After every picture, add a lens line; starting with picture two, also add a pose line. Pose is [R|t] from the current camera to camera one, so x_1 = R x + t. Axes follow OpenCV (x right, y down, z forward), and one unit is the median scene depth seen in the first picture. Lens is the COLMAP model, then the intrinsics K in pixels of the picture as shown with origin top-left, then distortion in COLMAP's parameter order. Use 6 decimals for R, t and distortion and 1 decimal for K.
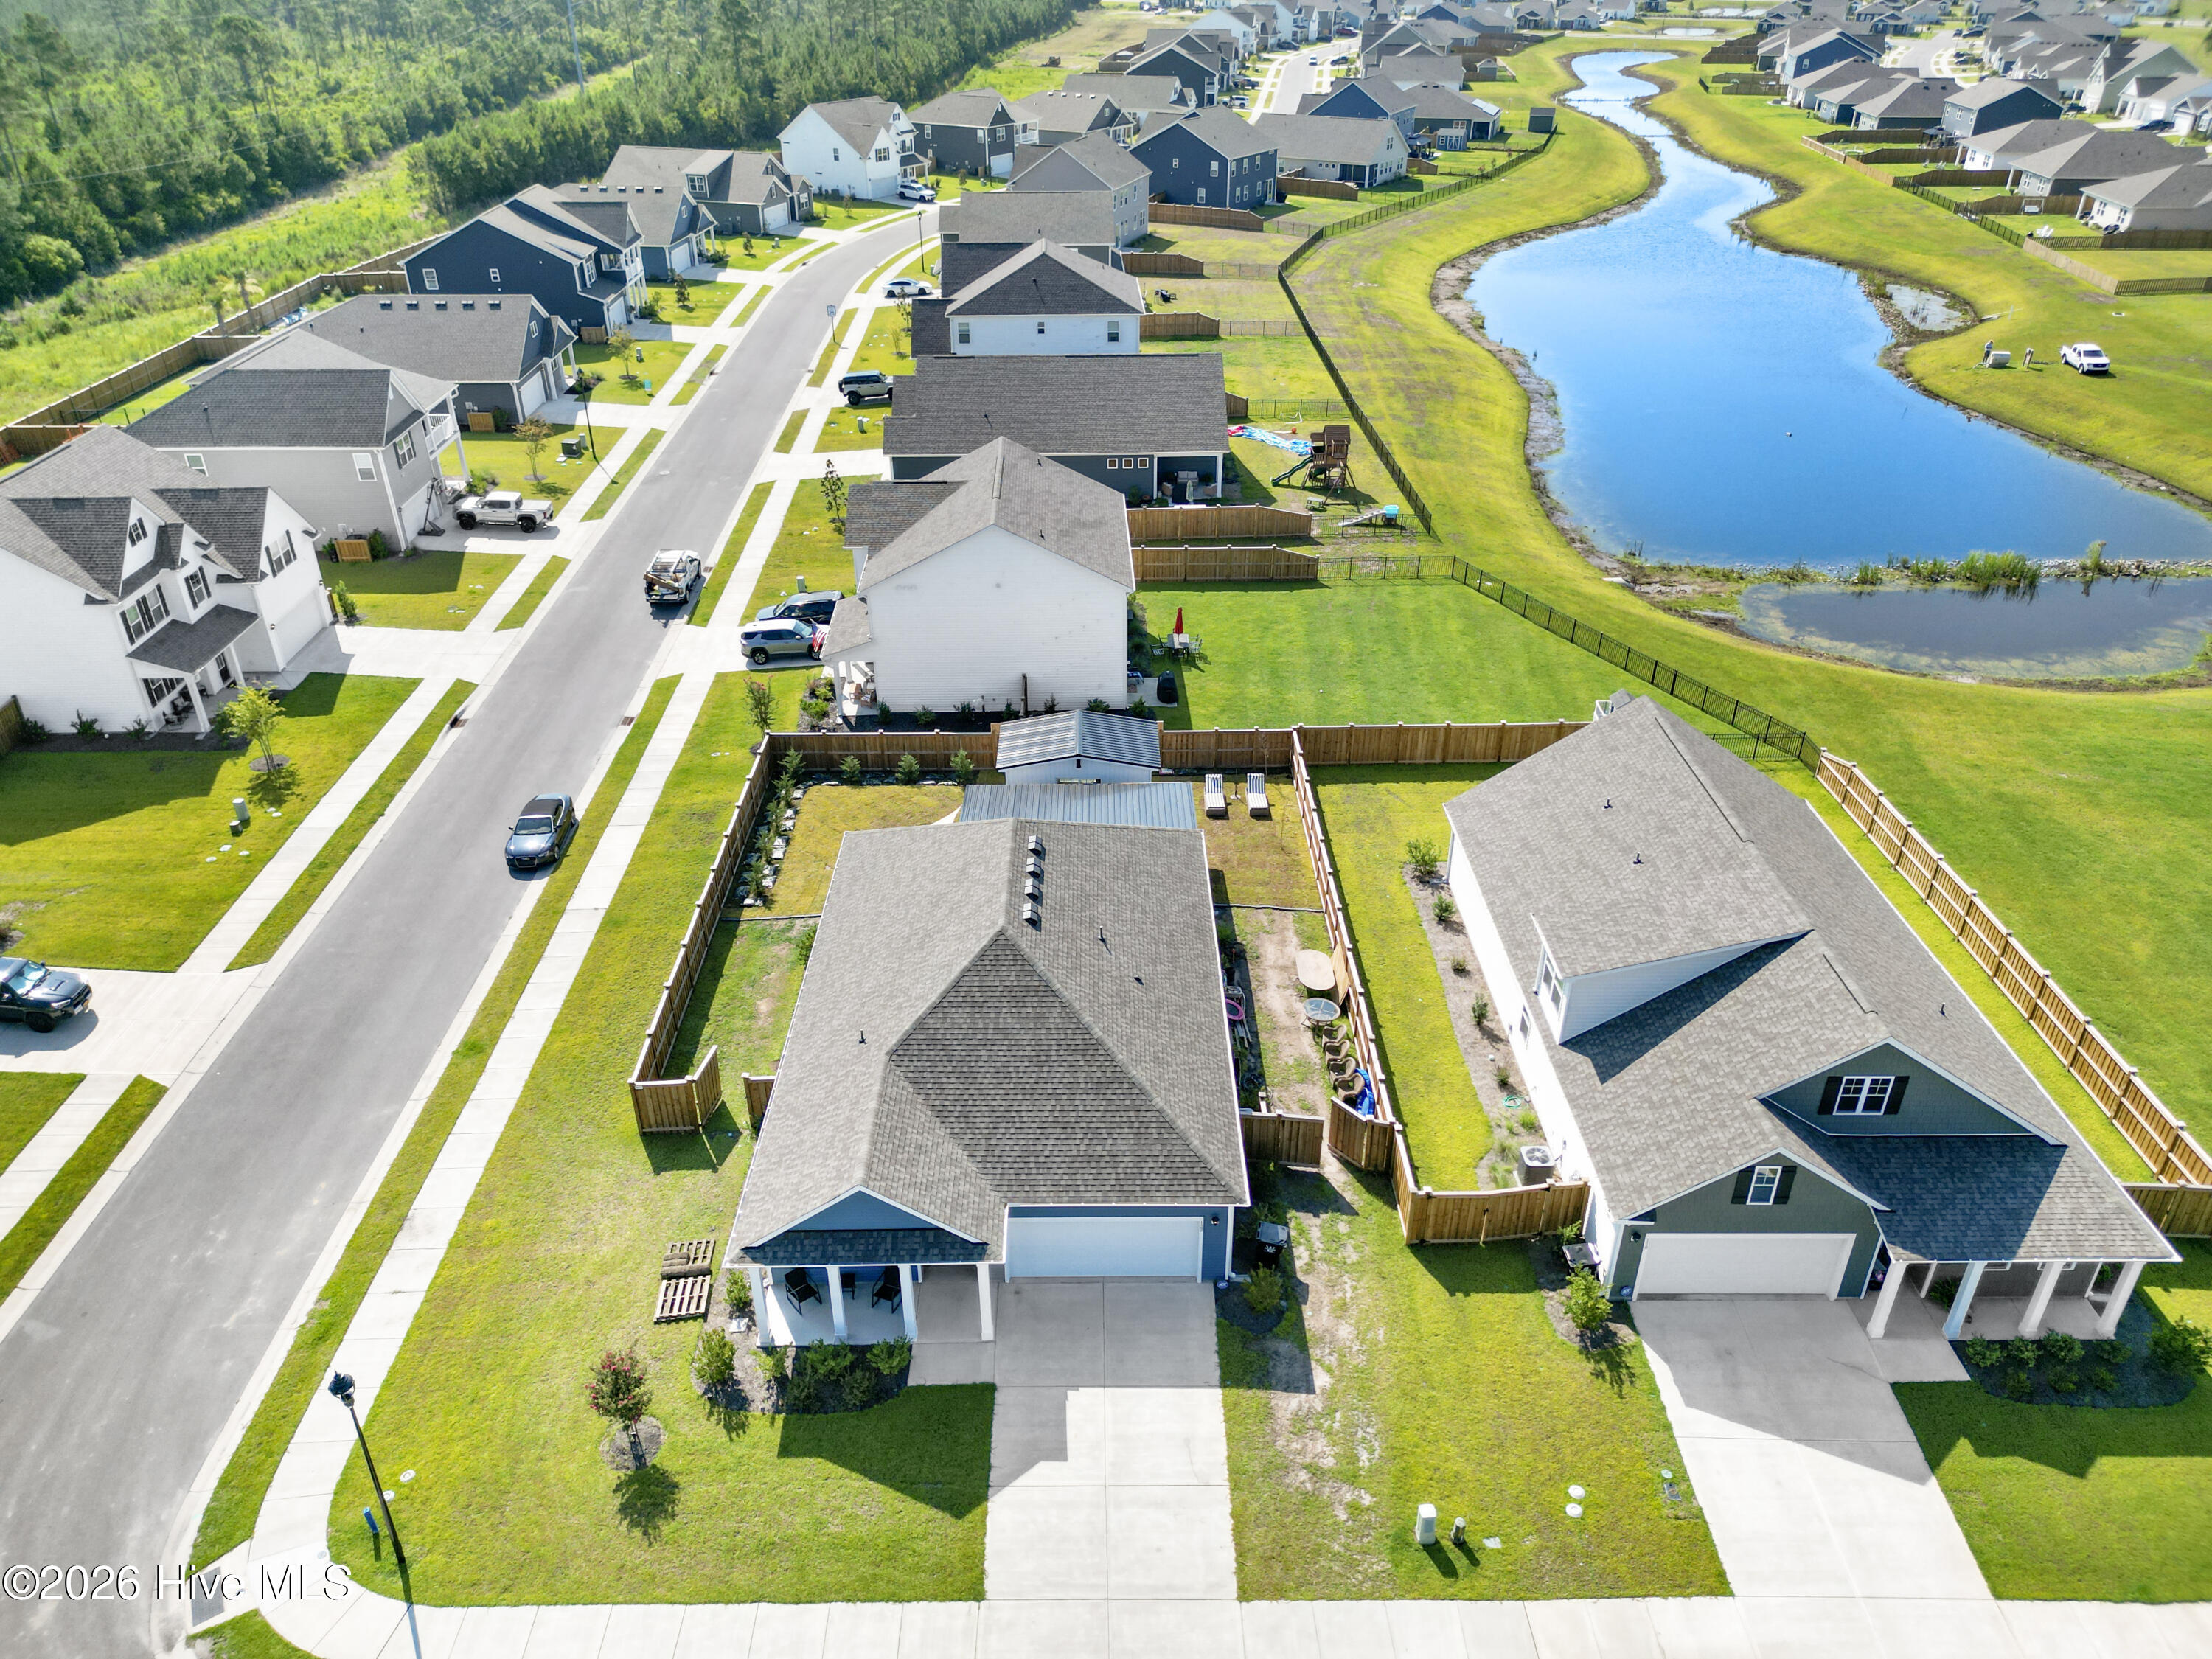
lens RADIAL K [[1548.5, 0, 1106.0], [0, 1548.5, 829.5], [0, 0, 1]] dist [0.066957, -0.058539]
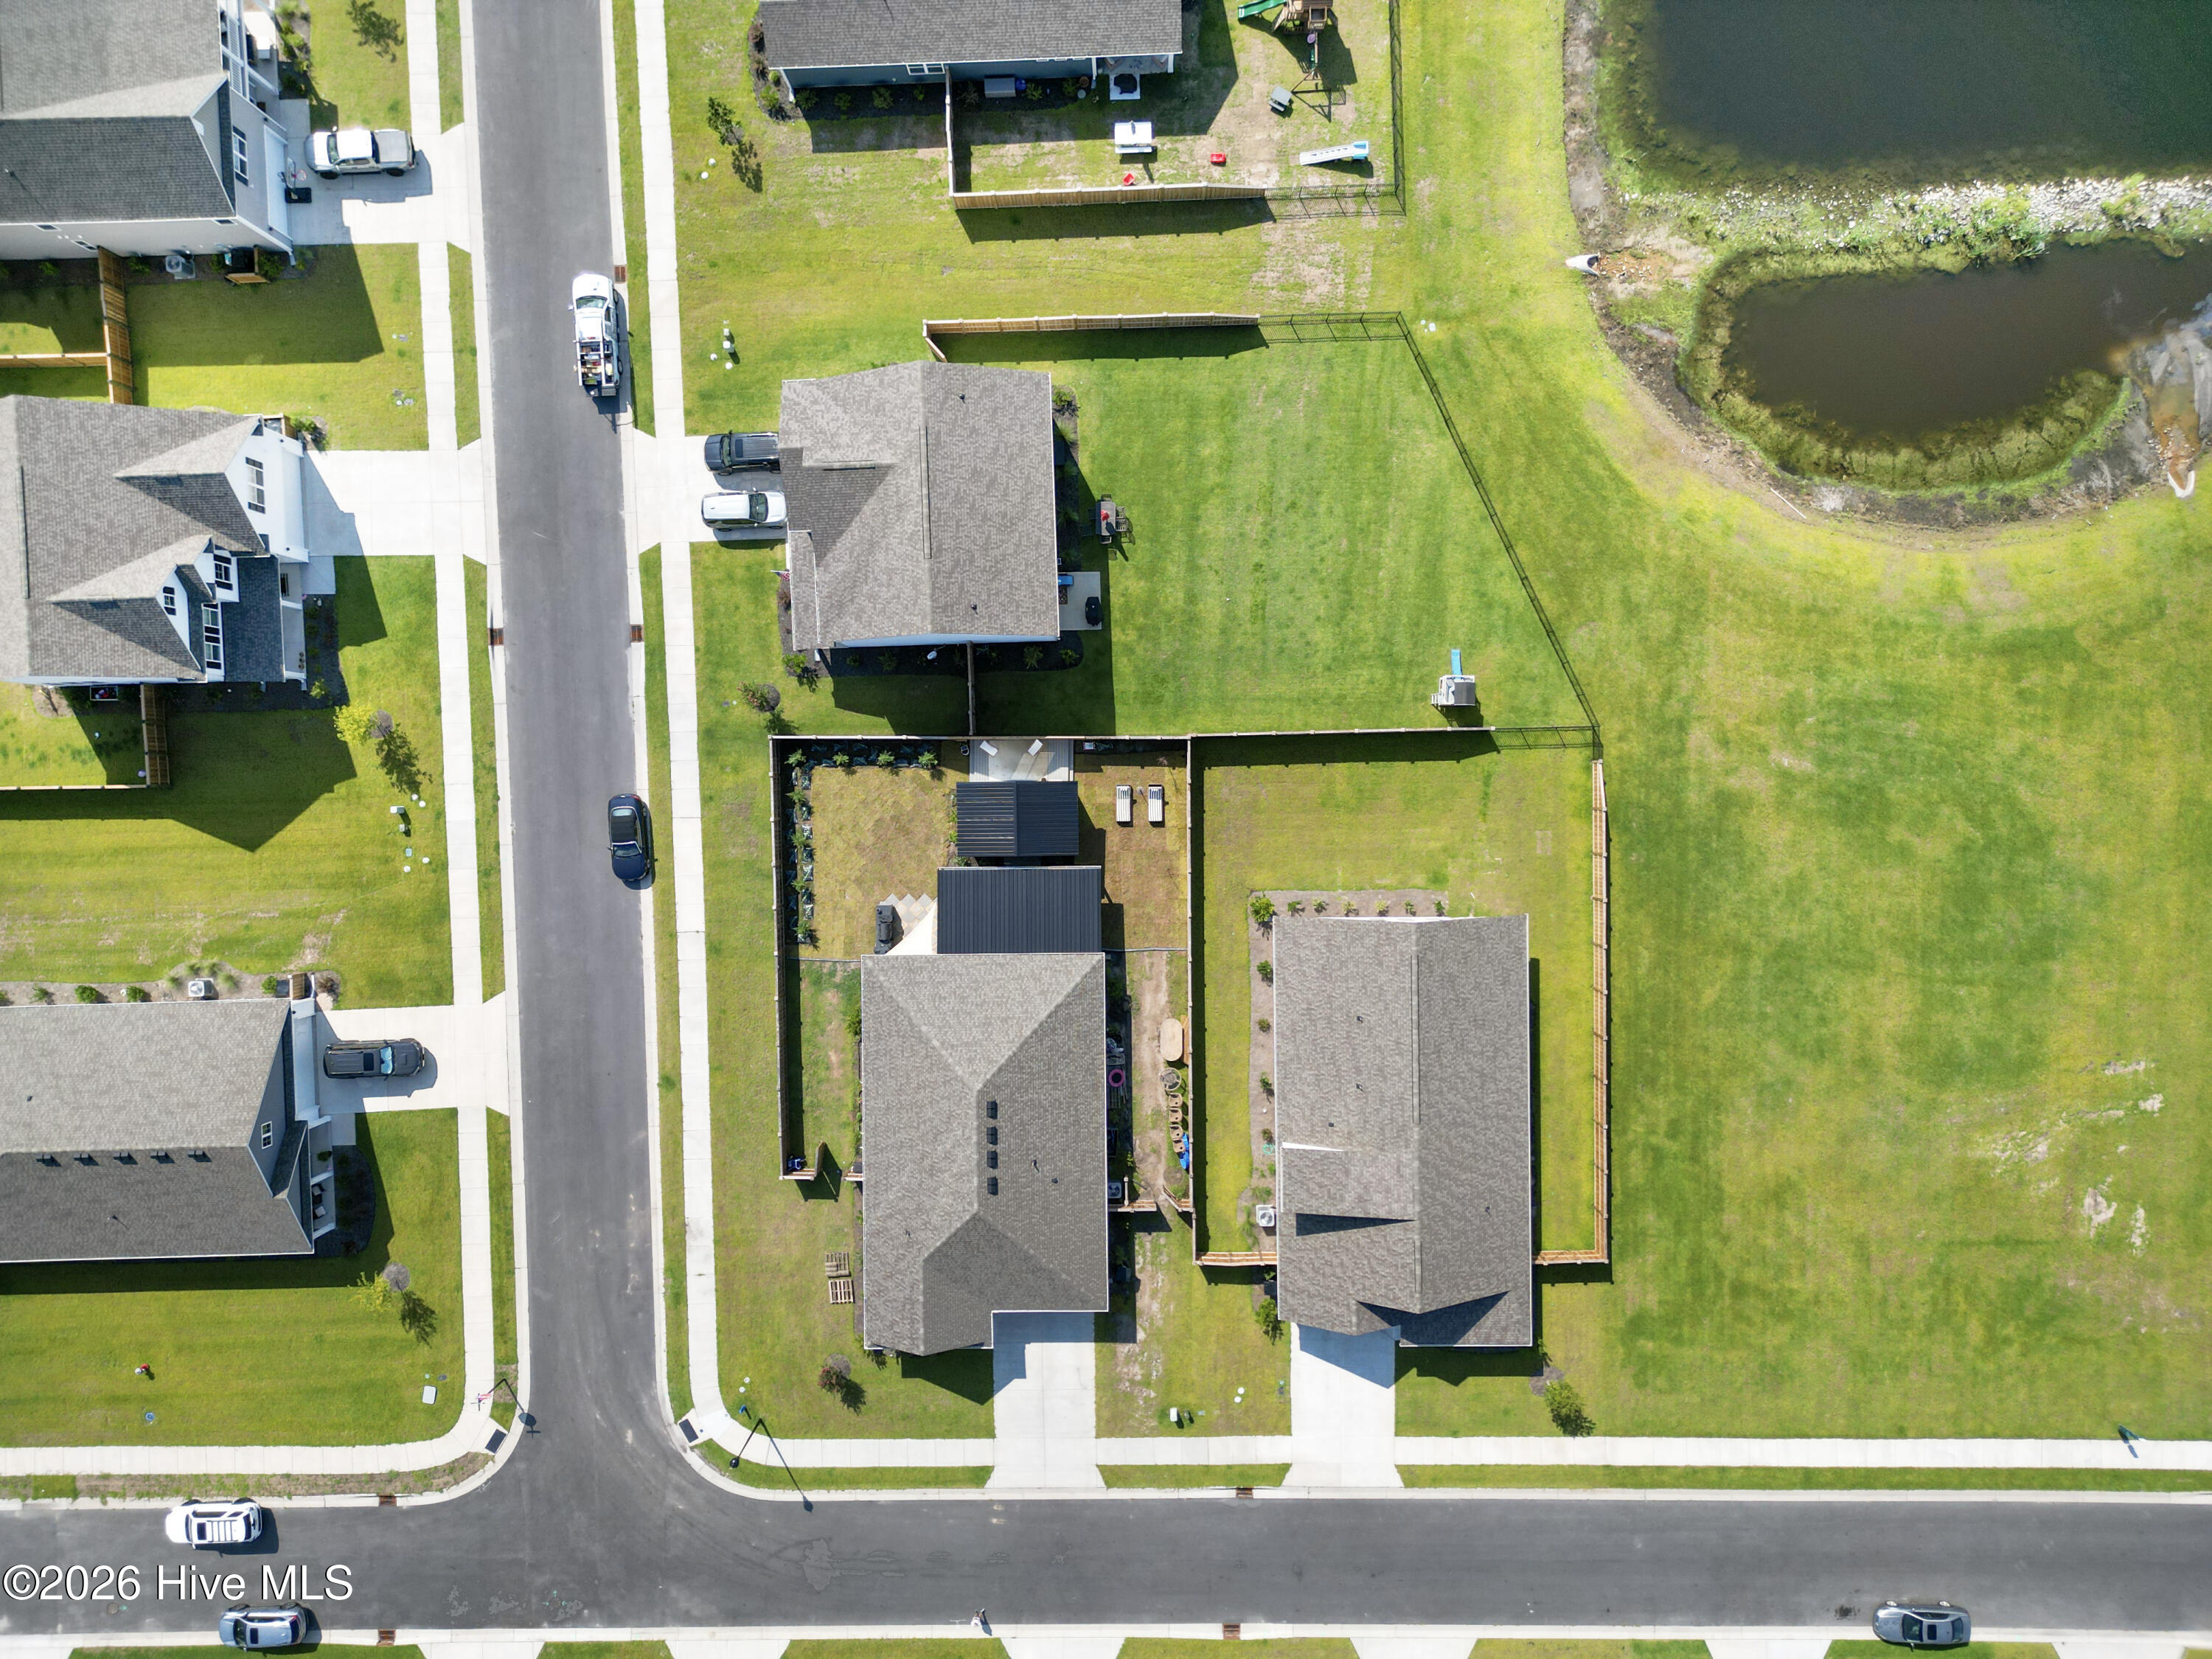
lens RADIAL K [[1548.5, 0, 1106.0], [0, 1548.5, 829.5], [0, 0, 1]] dist [0.066957, -0.058539]
pose [[0.999884, -0.002302, -0.015063, 0.112419], [0.014311, 0.481484, 0.876338, -1.741019], [0.005235, -0.876452, 0.481461, 0.512519]]
